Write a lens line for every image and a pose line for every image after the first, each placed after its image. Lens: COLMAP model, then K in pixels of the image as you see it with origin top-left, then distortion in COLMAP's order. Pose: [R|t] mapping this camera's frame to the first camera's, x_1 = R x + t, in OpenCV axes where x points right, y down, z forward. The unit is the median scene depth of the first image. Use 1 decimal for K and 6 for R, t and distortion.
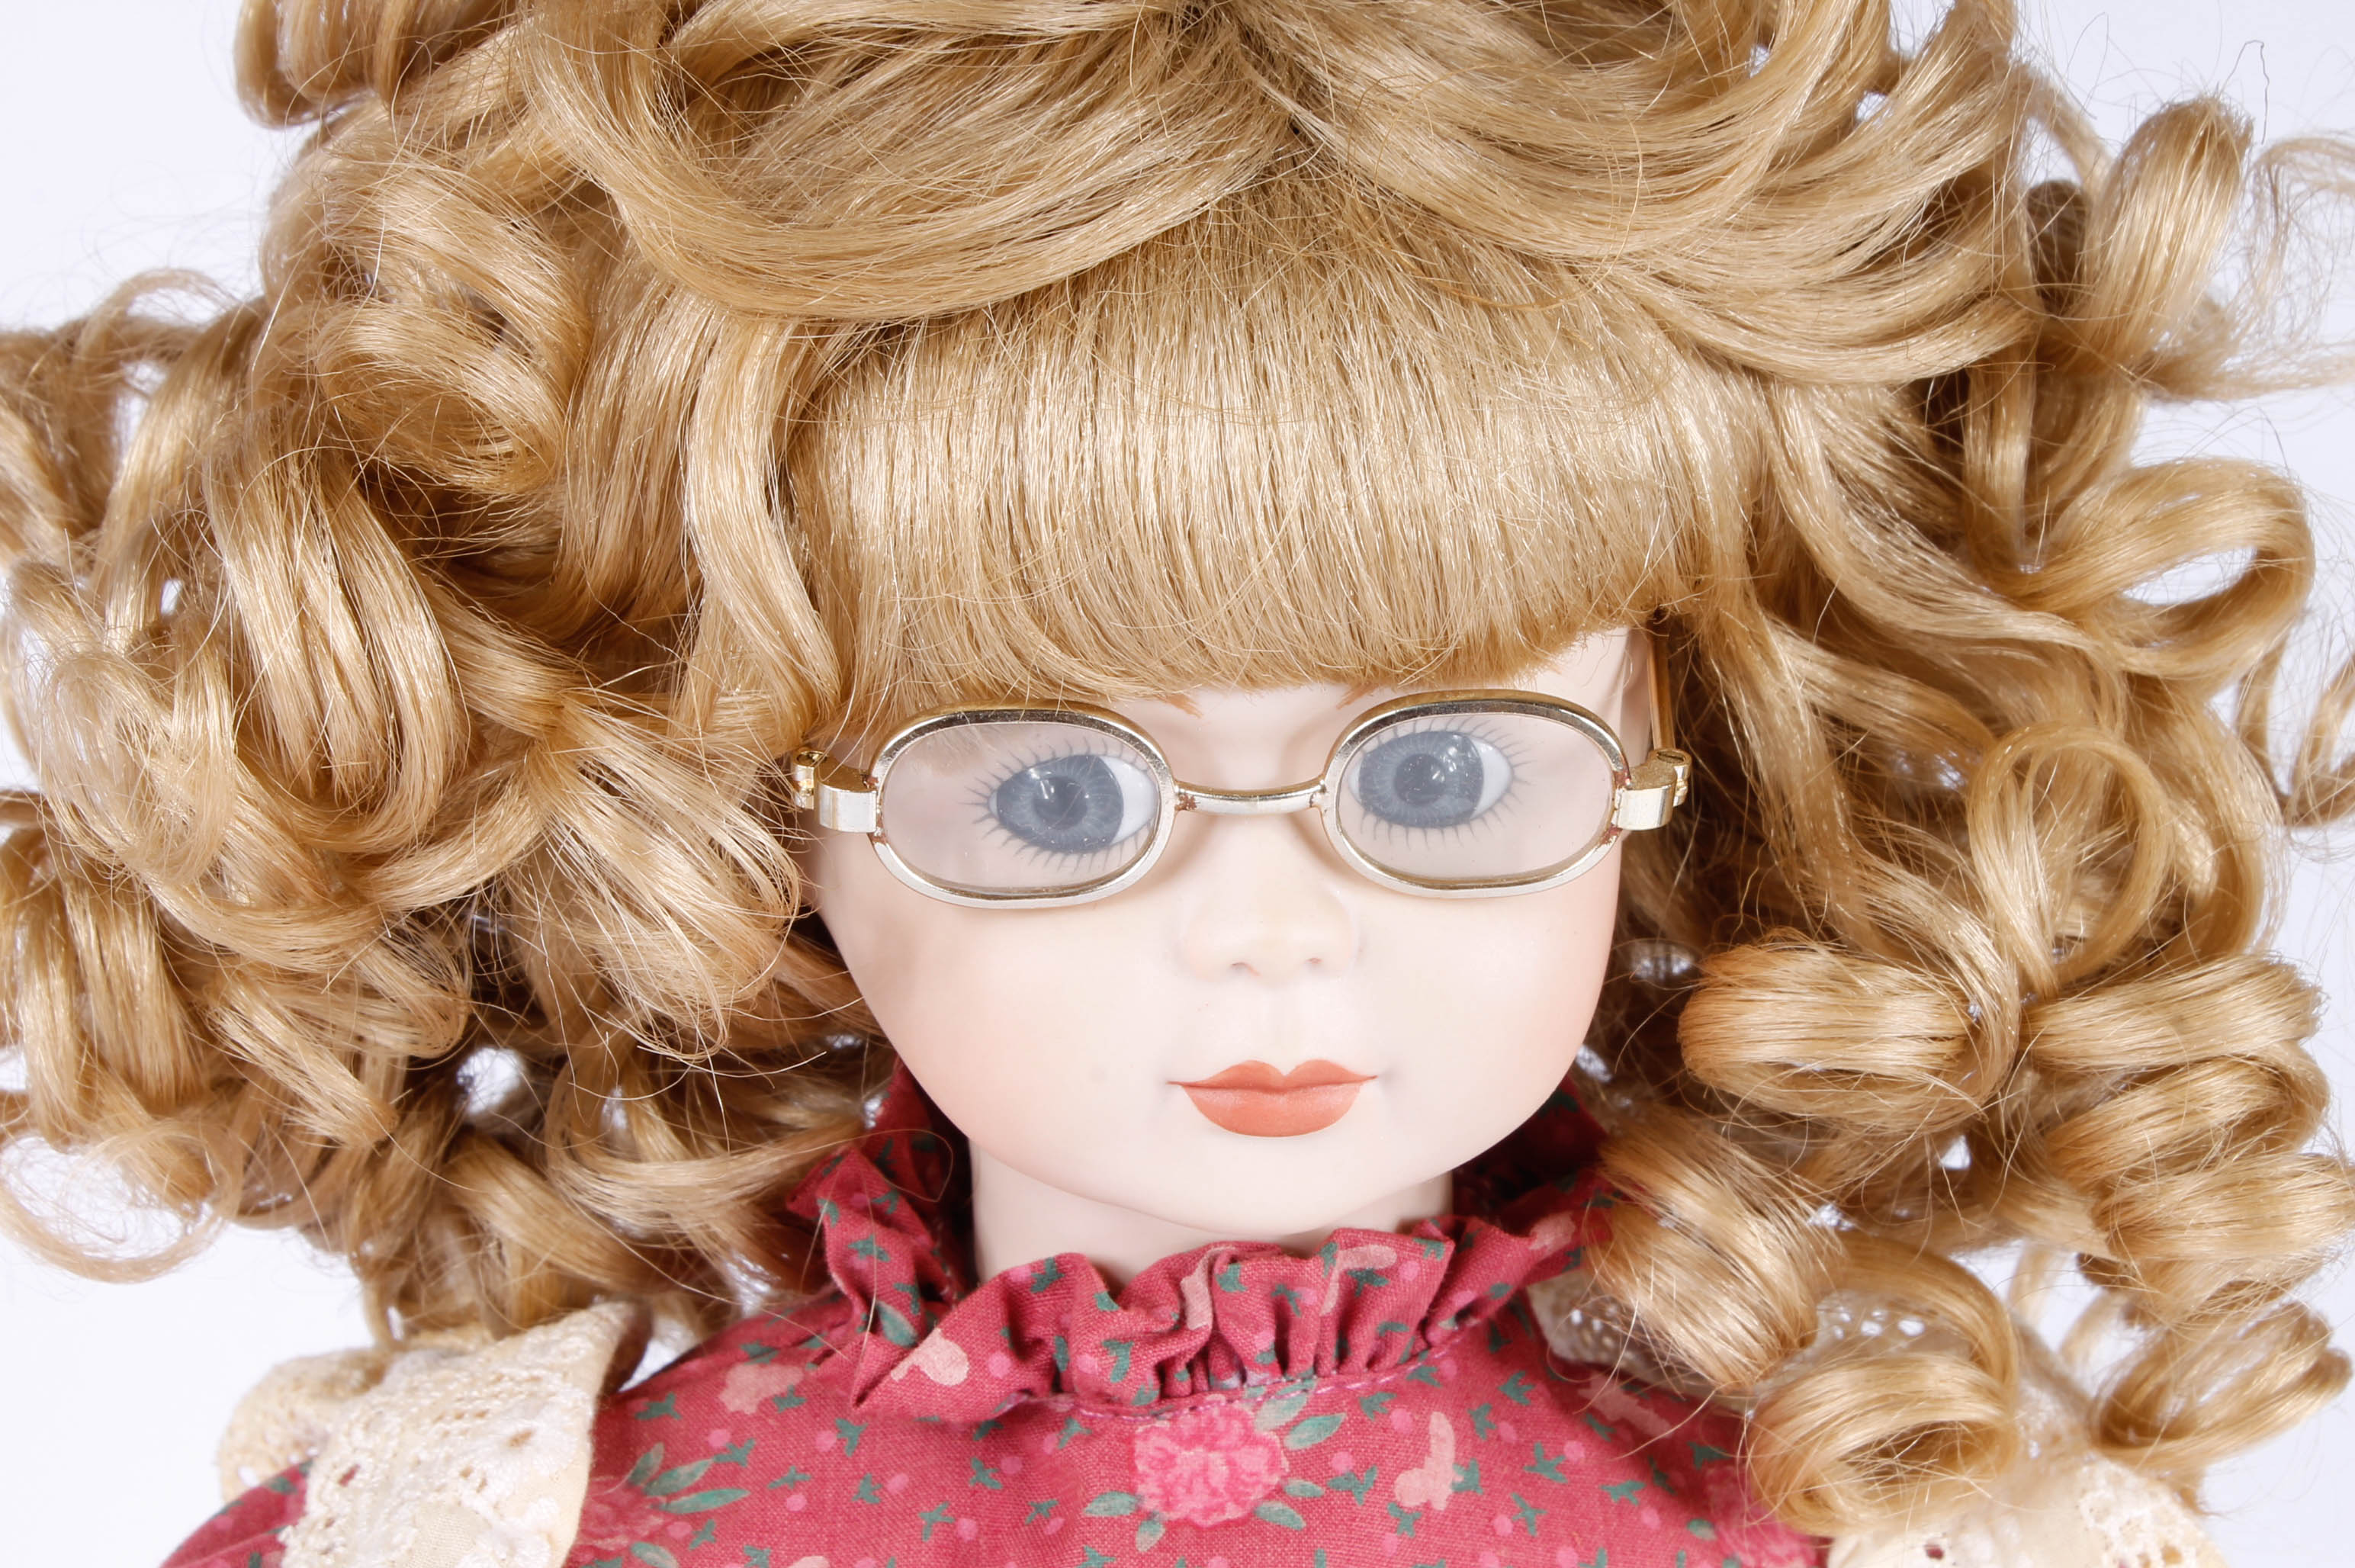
lens RADIAL K [[5240.0, 0, 1177.5], [0, 5240.0, 784.0], [0, 0, 1]] dist [0.040732, 0.470039]
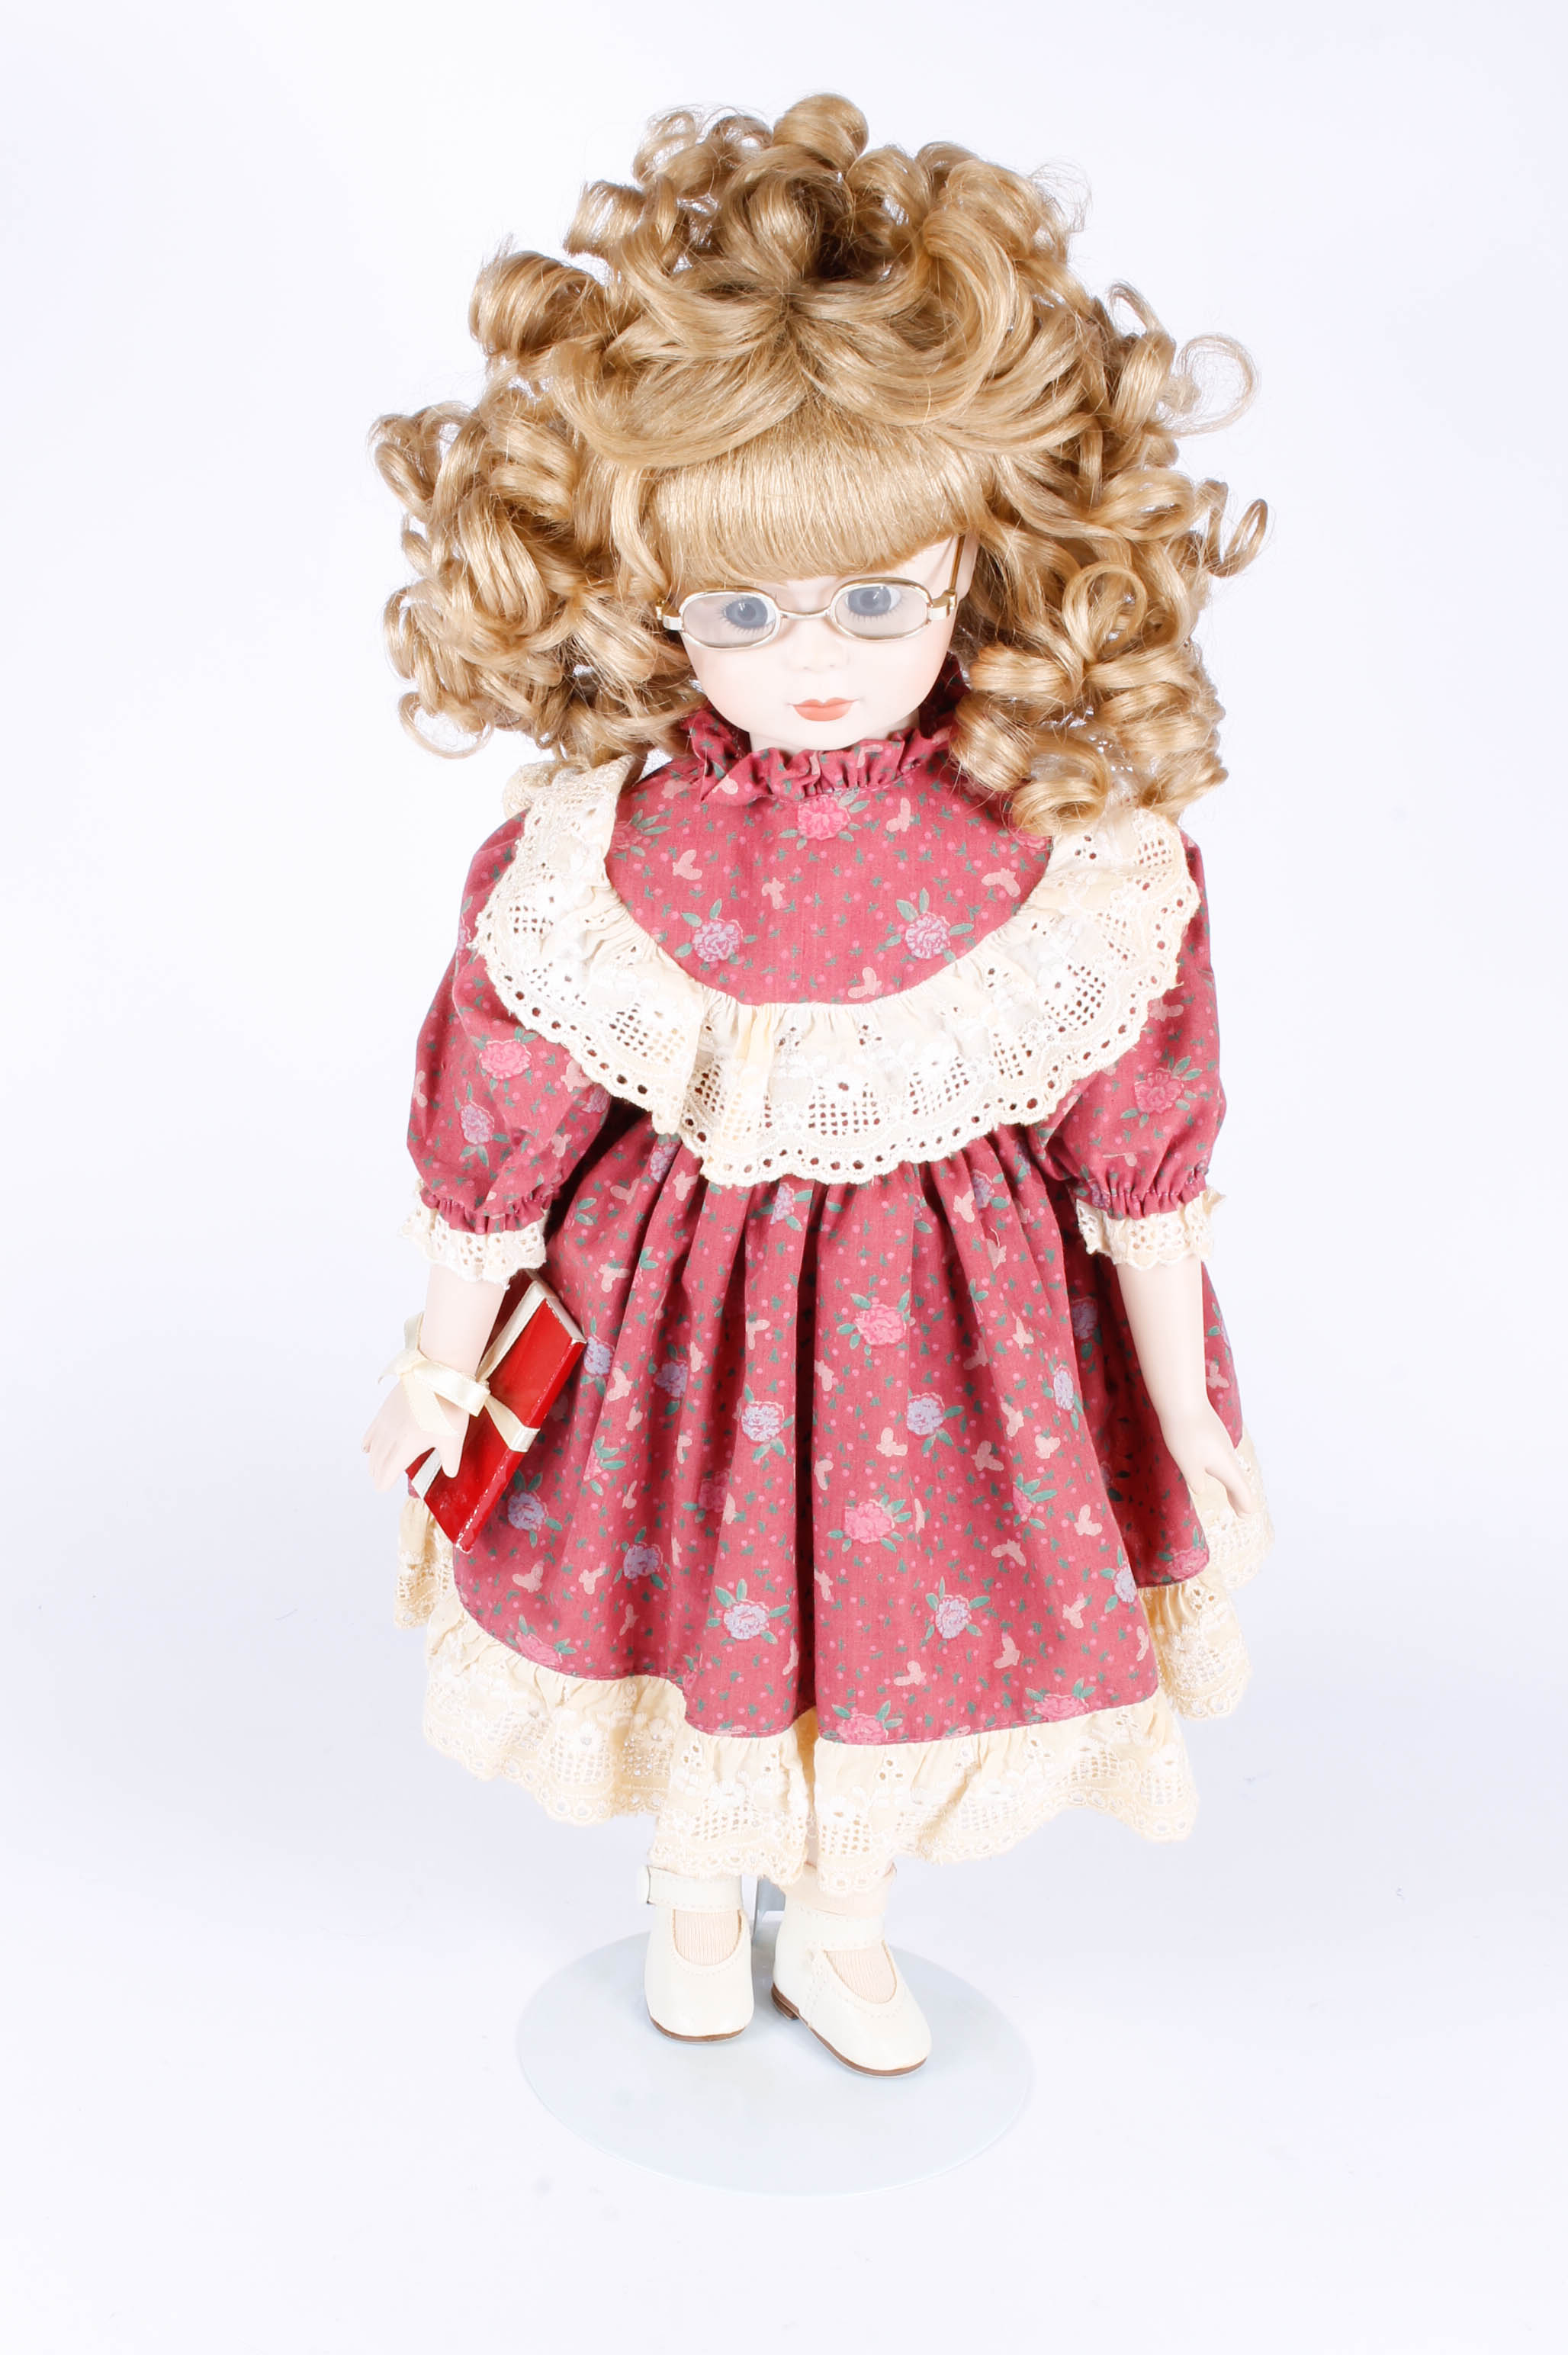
lens RADIAL K [[3668.4, 0, 784.0], [0, 3668.4, 1177.5], [0, 0, 1]] dist [-0.130545, -0.011720]
pose [[0.988676, 0.002443, -0.150044, 0.297154], [0.044389, 0.950361, 0.307966, -0.315415], [0.143348, -0.311139, 0.939491, -0.999108]]
